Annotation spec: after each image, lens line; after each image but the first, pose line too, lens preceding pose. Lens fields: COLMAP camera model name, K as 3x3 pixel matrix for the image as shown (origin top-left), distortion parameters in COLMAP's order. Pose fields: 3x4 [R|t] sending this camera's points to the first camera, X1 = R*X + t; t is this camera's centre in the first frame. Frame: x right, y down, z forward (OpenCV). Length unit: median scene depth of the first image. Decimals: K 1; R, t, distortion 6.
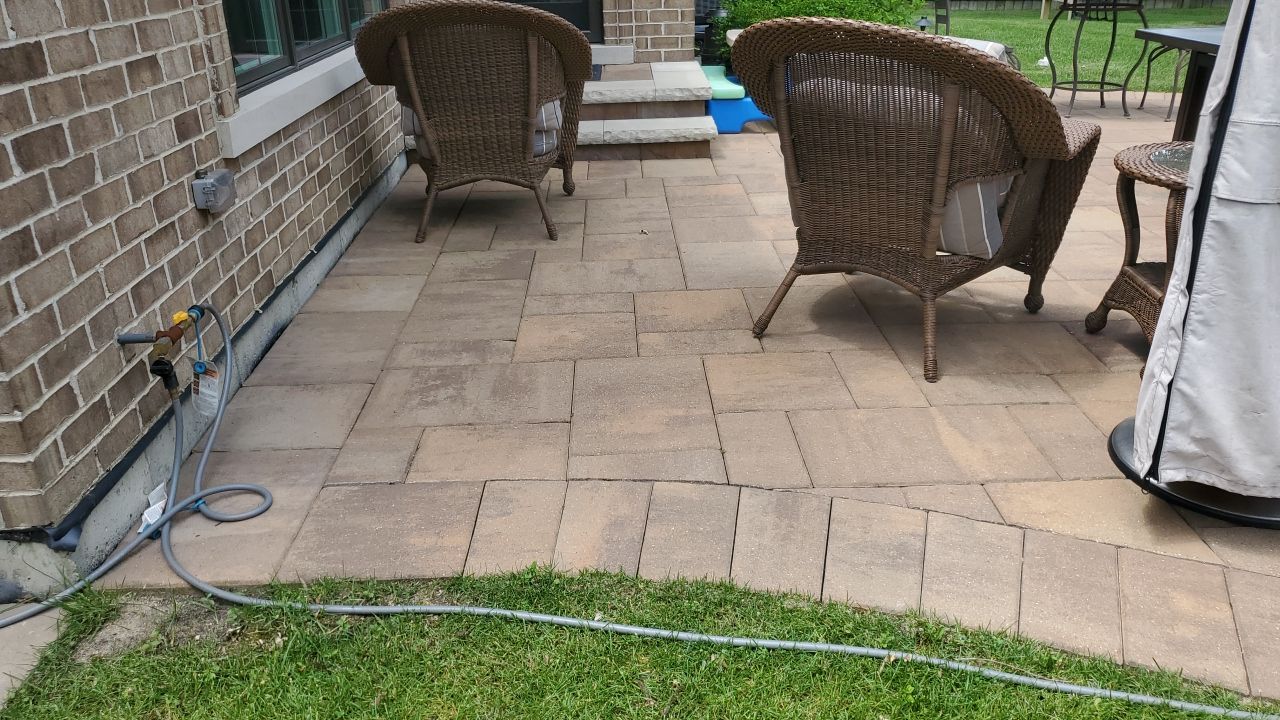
lens RADIAL K [[959.1, 0, 640.0], [0, 959.1, 360.0], [0, 0, 1]] dist [-0.016615, 0.038997]
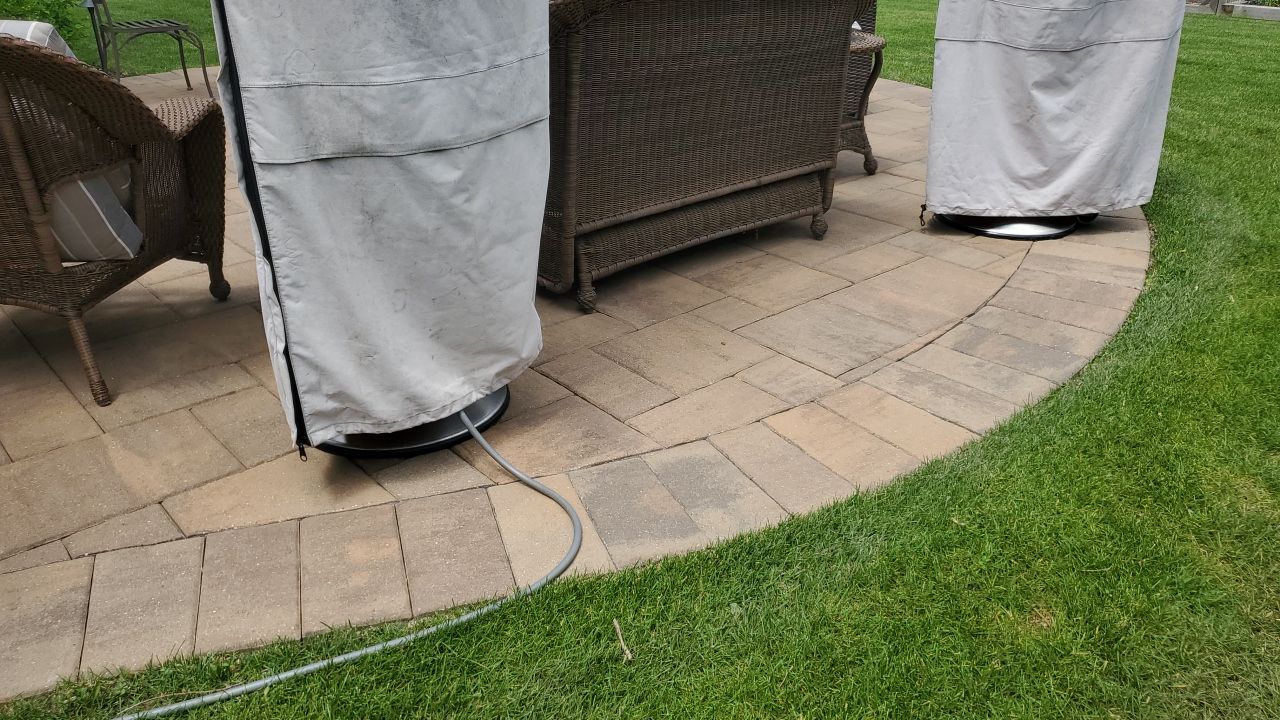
lens RADIAL K [[959.1, 0, 640.0], [0, 959.1, 360.0], [0, 0, 1]] dist [-0.016615, 0.038997]
pose [[0.784949, -0.271857, 0.556731, 0.272569], [0.259608, 0.960221, 0.102858, 0.025901], [-0.562547, 0.063793, 0.824300, -0.032720]]
